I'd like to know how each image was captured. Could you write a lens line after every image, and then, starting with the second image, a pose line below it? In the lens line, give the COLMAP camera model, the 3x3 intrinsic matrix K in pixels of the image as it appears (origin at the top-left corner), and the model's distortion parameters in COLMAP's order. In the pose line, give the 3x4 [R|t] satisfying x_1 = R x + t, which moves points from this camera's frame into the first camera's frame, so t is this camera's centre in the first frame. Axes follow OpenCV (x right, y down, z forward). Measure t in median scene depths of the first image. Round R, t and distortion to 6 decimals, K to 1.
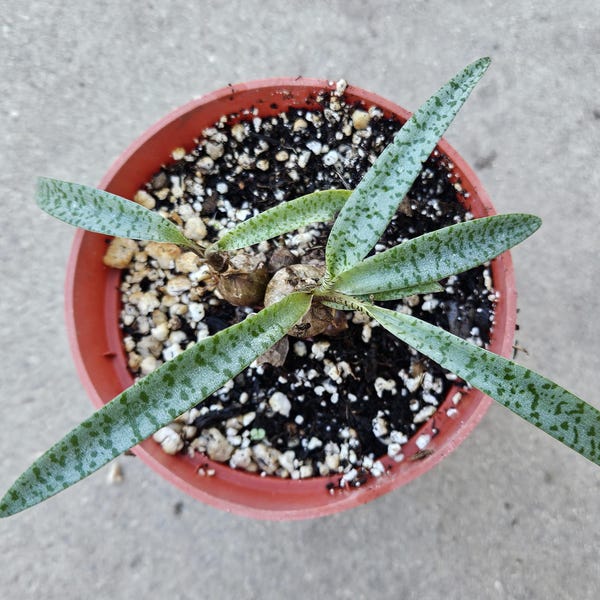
lens RADIAL K [[858.3, 0, 300.0], [0, 858.3, 300.0], [0, 0, 1]] dist [0.021085, -0.033880]
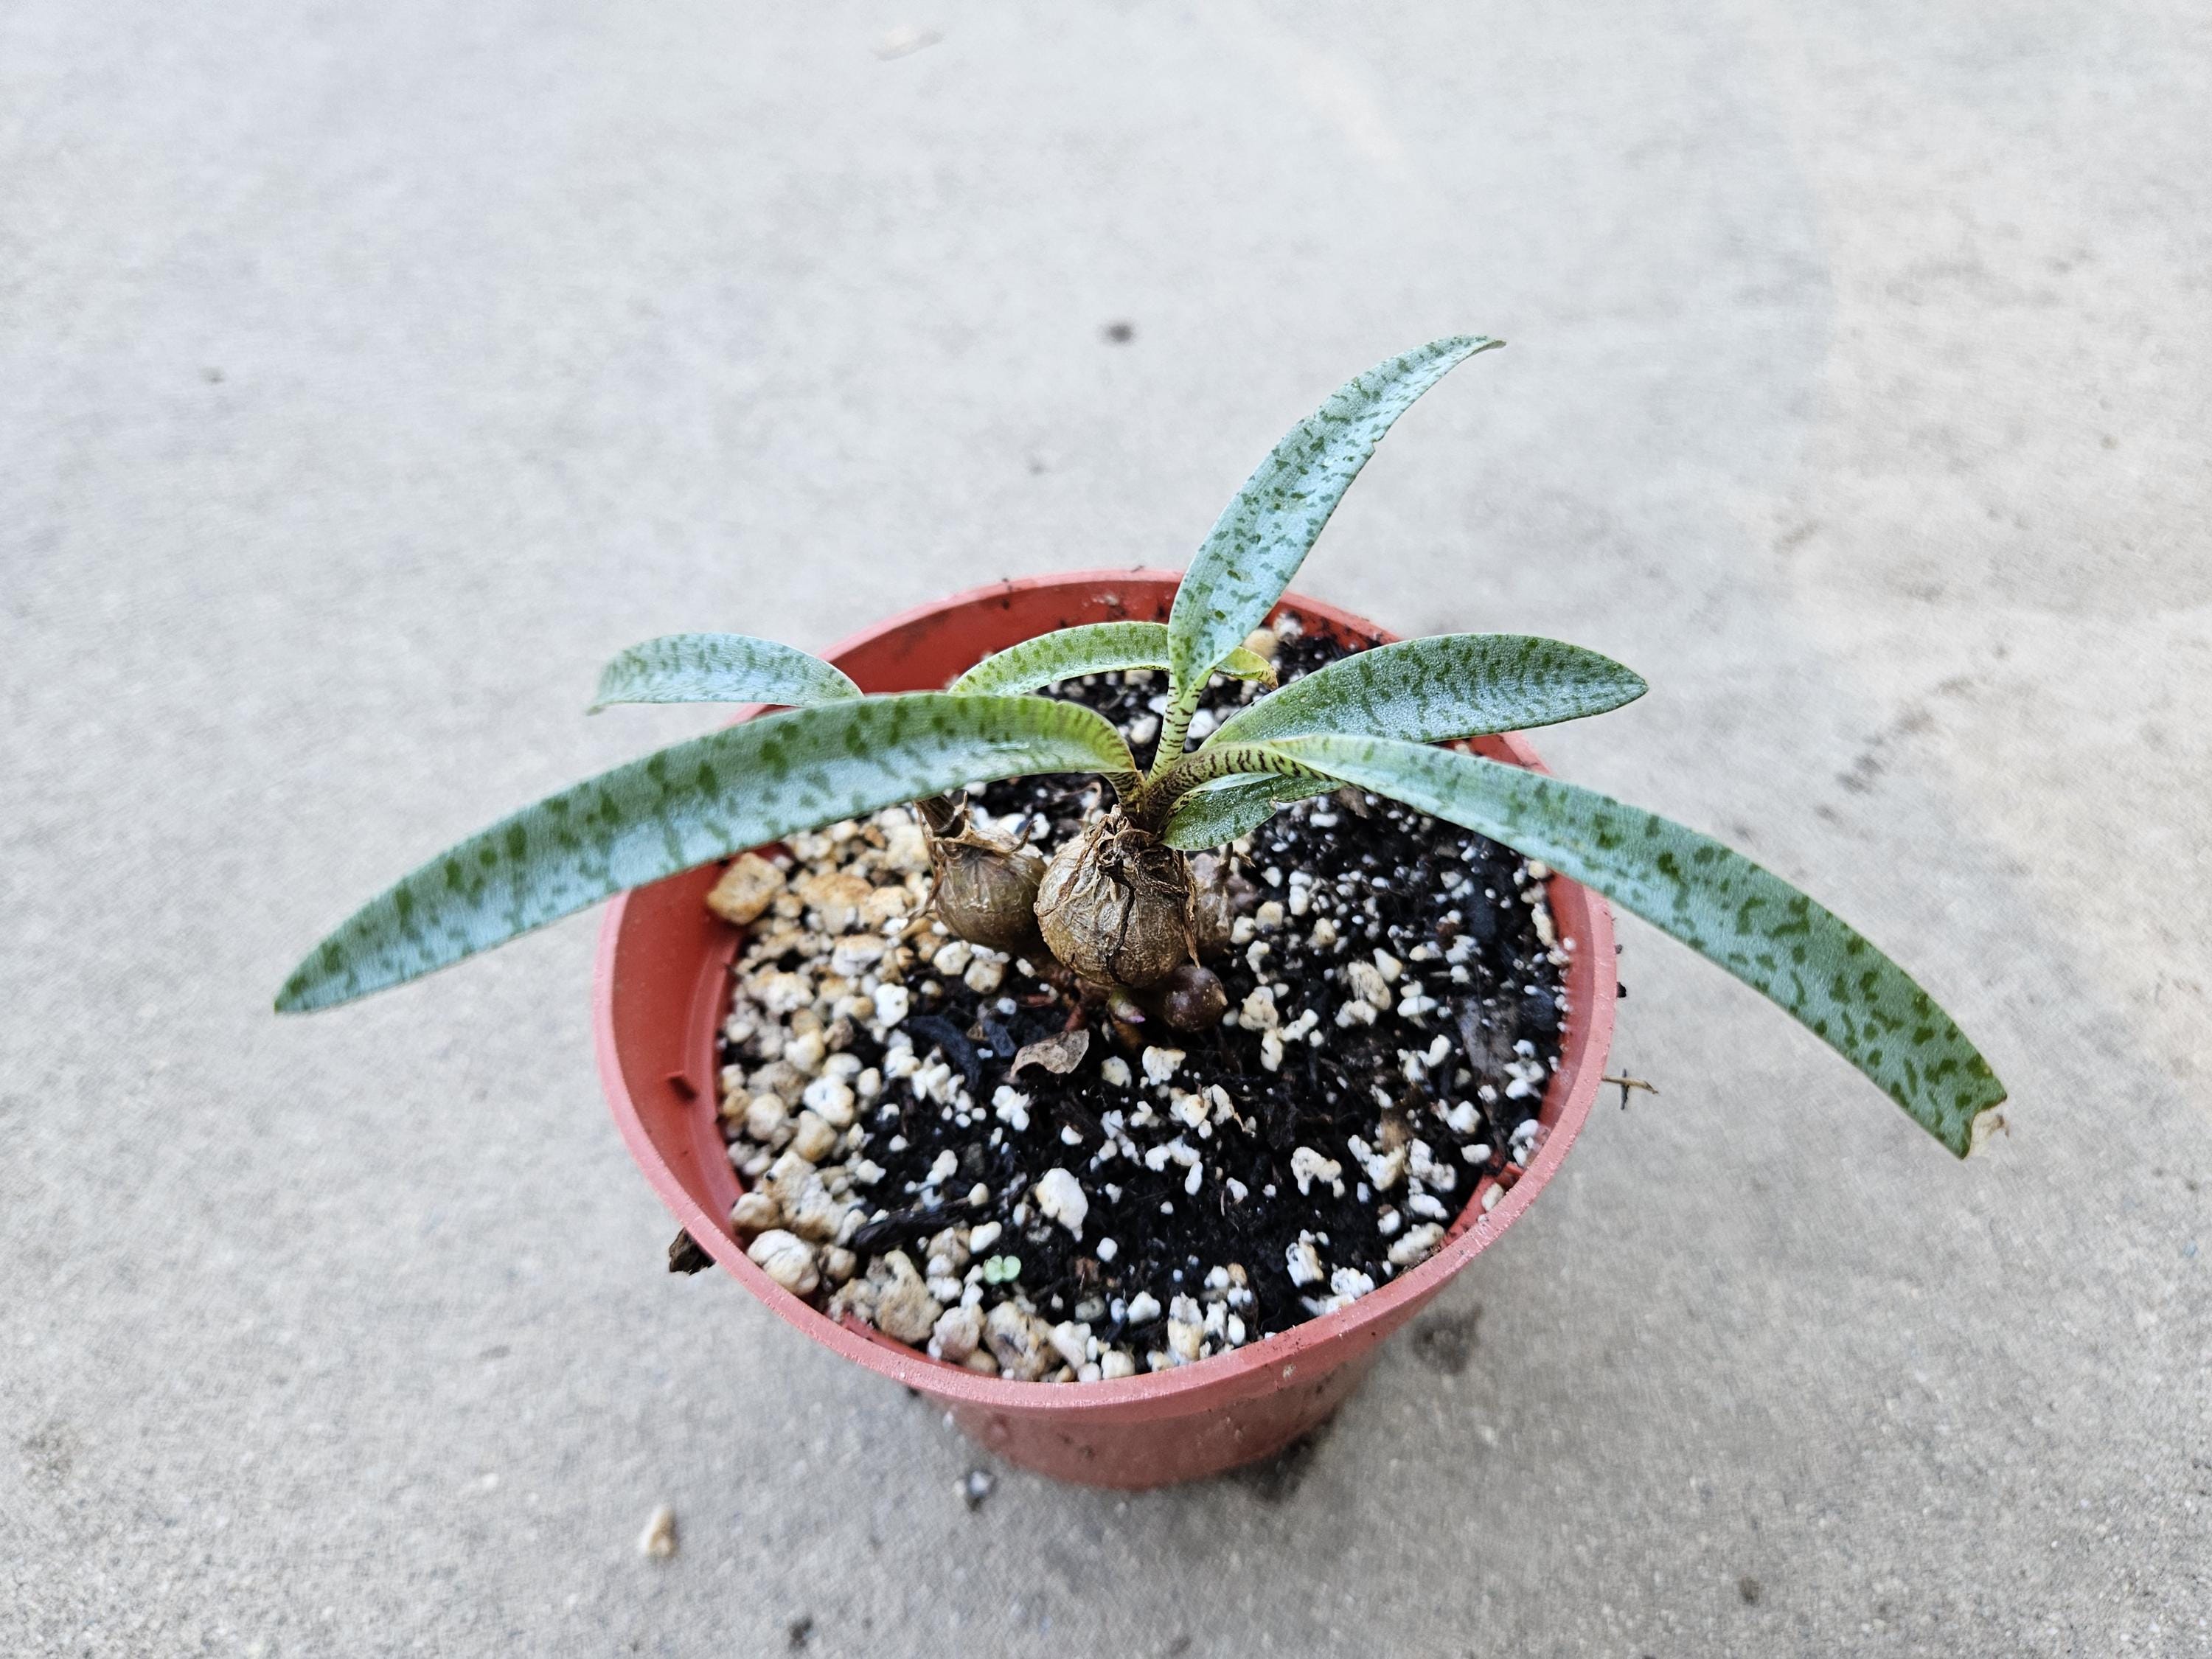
lens RADIAL K [[1579.8, 0, 1095.8], [0, 1579.8, 819.4], [0, 0, 1]] dist [-0.006114, -0.021756]
pose [[0.997768, 0.027518, -0.060844, 0.034188], [-0.054202, 0.865929, -0.497222, 0.339121], [0.039004, 0.499410, 0.865487, 0.248156]]
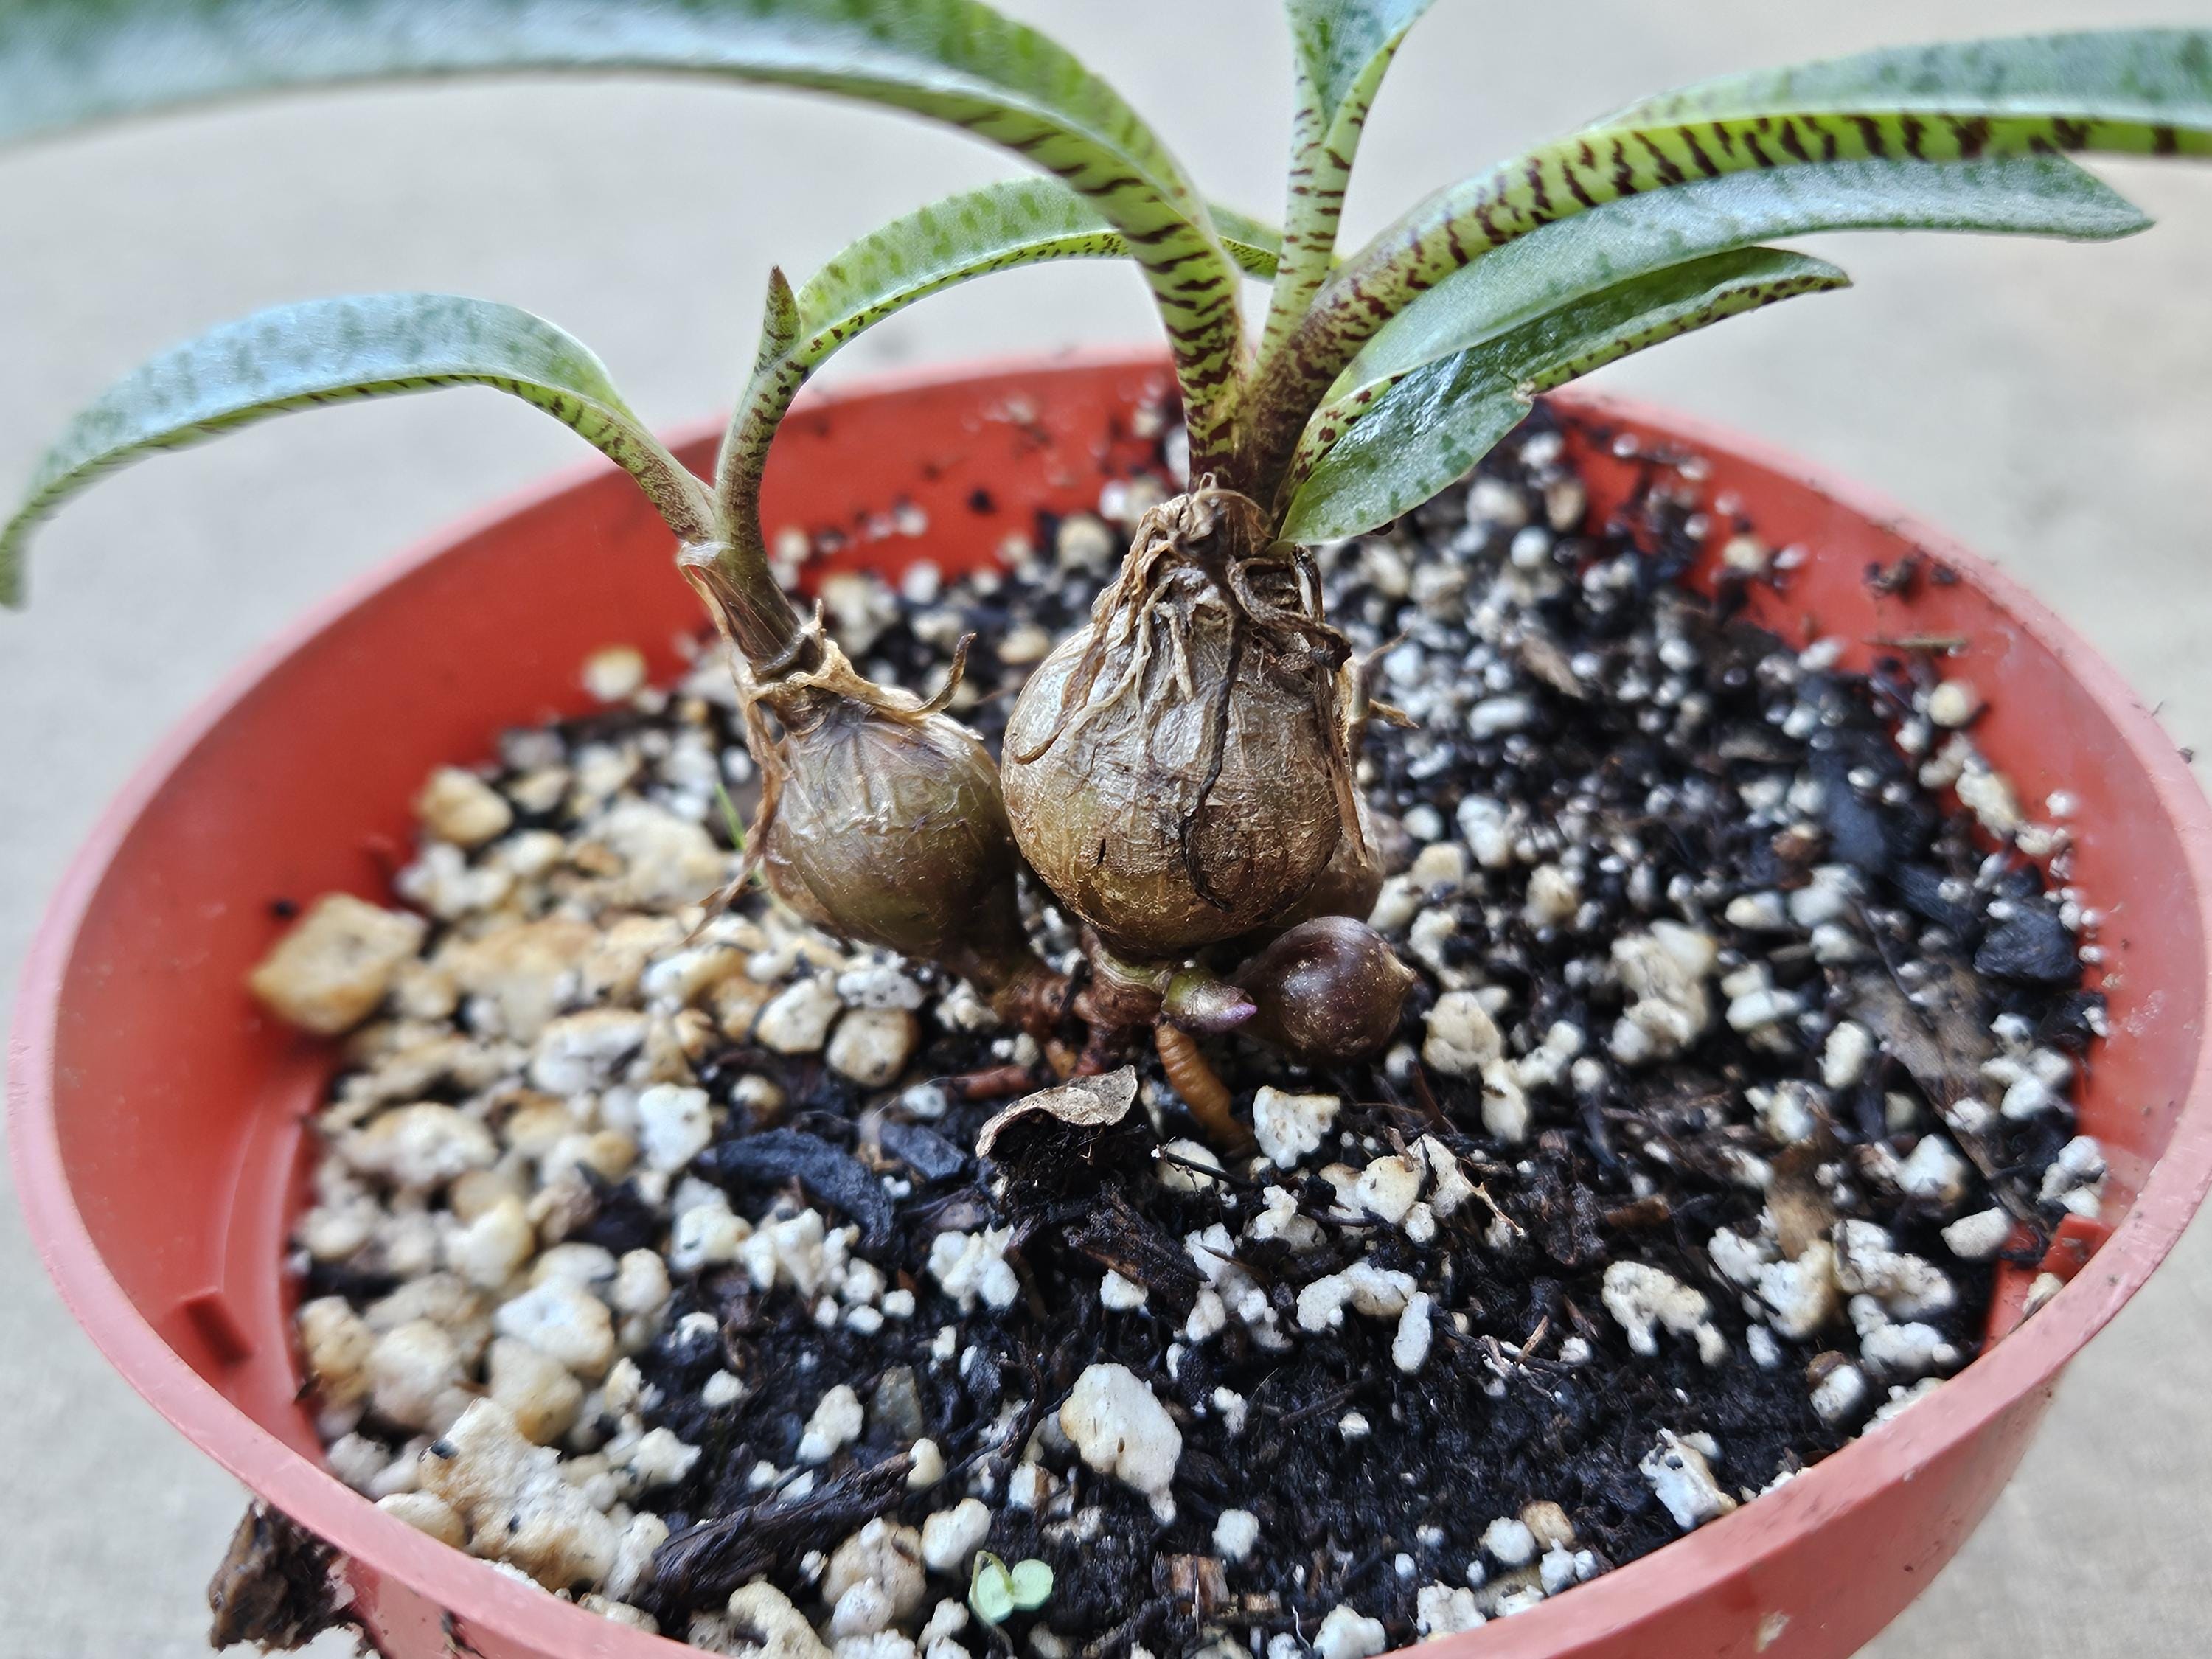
lens RADIAL K [[2453.4, 0, 1106.0], [0, 2453.4, 829.5], [0, 0, 1]] dist [-0.027766, -0.034935]
pose [[0.994989, -0.067849, 0.073444, -0.055844], [0.099864, 0.710730, -0.696340, 0.391095], [-0.004953, 0.700185, 0.713944, 0.536931]]
